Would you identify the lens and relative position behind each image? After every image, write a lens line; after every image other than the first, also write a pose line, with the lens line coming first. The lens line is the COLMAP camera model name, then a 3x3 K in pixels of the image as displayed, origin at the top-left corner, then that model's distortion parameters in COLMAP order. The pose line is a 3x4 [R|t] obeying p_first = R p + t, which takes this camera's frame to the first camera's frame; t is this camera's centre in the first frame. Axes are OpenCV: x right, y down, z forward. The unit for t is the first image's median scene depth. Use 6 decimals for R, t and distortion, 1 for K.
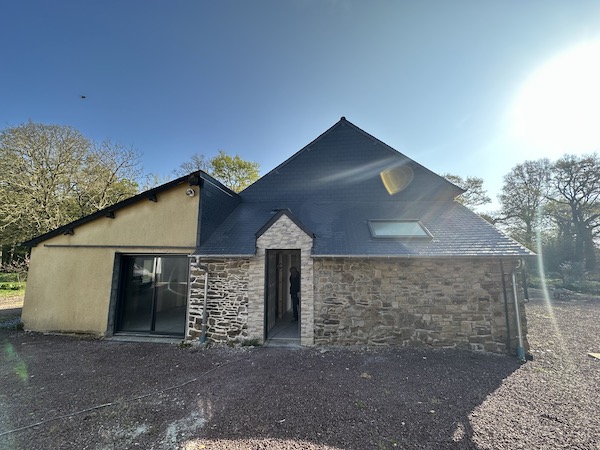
lens RADIAL K [[239.5, 0, 303.7], [0, 239.5, 227.2], [0, 0, 1]] dist [-0.006138, 0.001940]
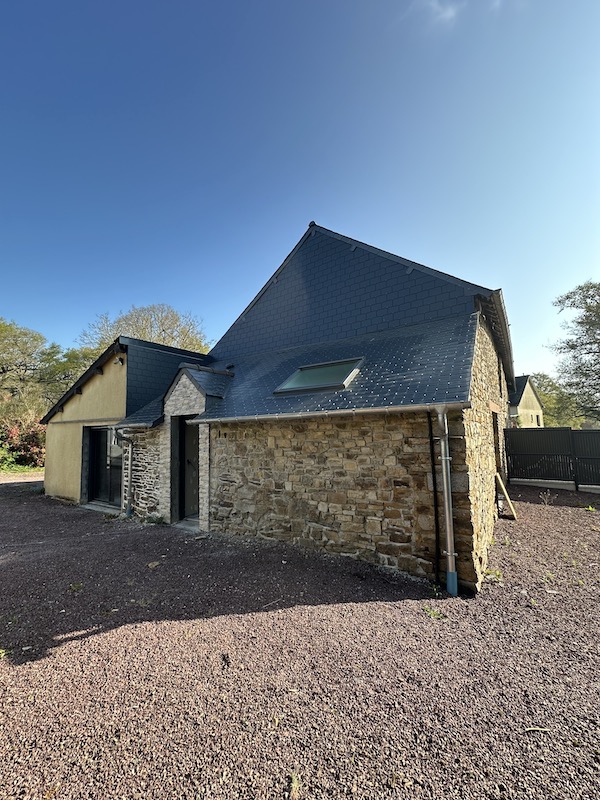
lens RADIAL K [[319.4, 0, 301.4], [0, 319.4, 400.7], [0, 0, 1]] dist [-0.006138, 0.001940]
pose [[0.893360, -0.072066, -0.443525, 0.797440], [0.092906, 0.995351, 0.025405, 0.051562], [0.439632, -0.063903, 0.895902, 0.182345]]
